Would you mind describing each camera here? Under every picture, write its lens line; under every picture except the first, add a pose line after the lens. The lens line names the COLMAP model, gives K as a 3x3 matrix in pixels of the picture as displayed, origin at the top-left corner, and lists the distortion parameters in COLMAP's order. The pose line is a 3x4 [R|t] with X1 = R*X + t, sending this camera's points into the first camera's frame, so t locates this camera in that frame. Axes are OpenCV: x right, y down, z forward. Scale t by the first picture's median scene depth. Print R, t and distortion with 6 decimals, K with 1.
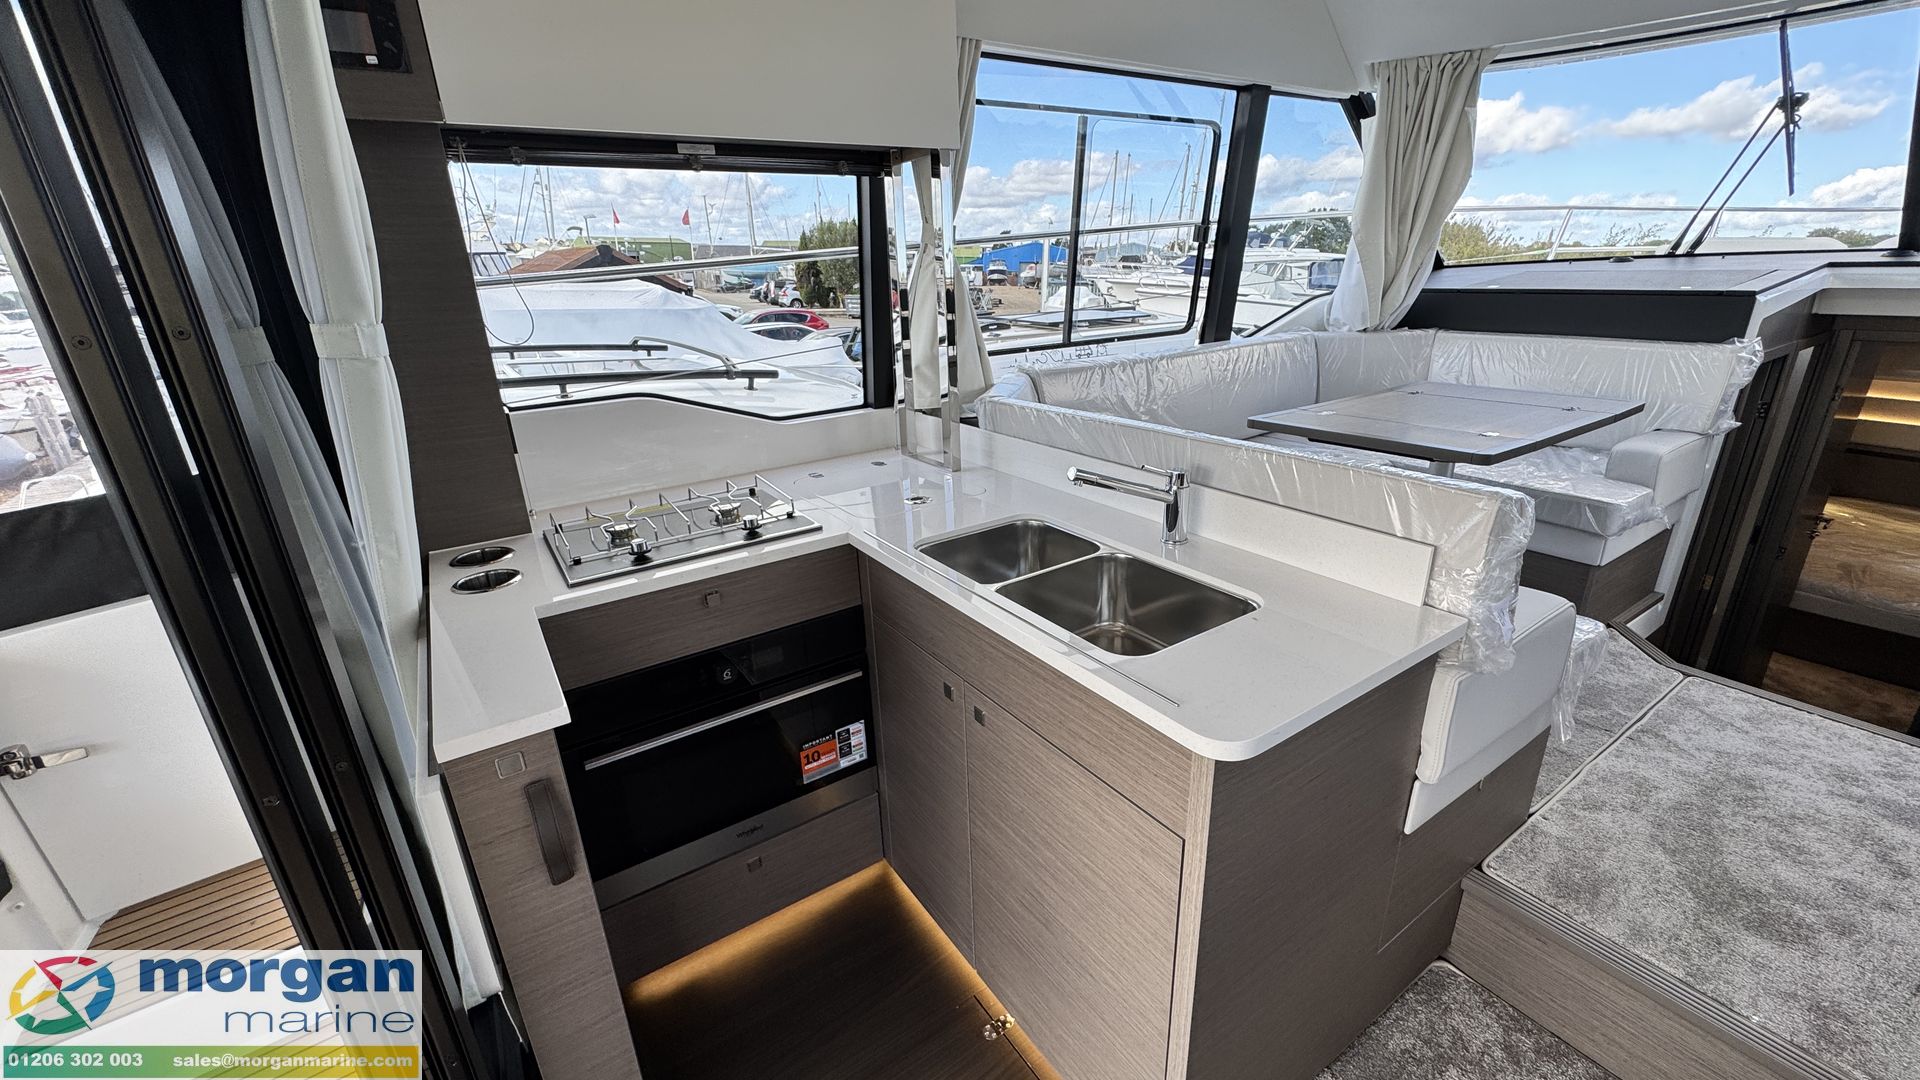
lens RADIAL K [[765.3, 0, 960.0], [0, 765.3, 540.0], [0, 0, 1]] dist [-0.004352, 0.000316]
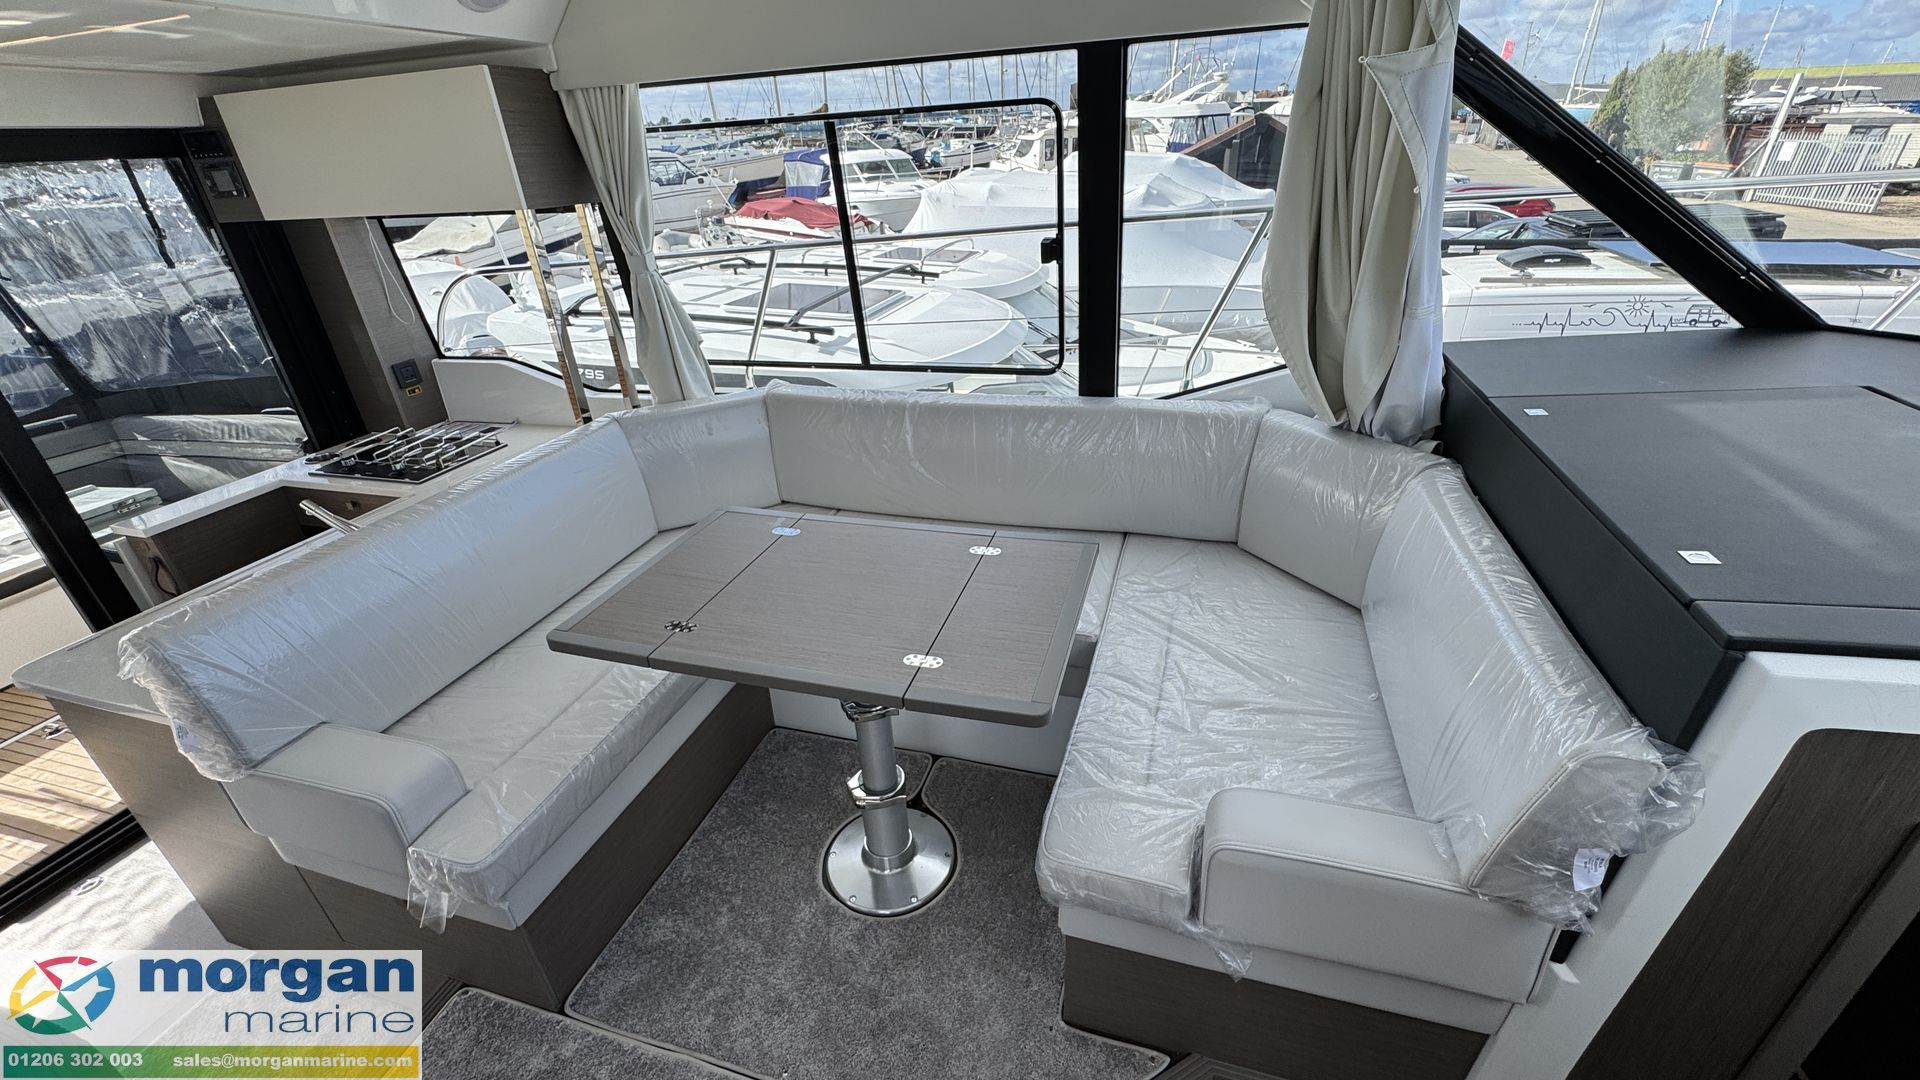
lens RADIAL K [[765.3, 0, 960.0], [0, 765.3, 540.0], [0, 0, 1]] dist [-0.004352, 0.000316]
pose [[0.634175, 0.356215, -0.686246, 0.934283], [-0.238418, 0.934395, 0.264695, -0.336494], [0.735513, -0.004249, 0.677497, 0.460501]]
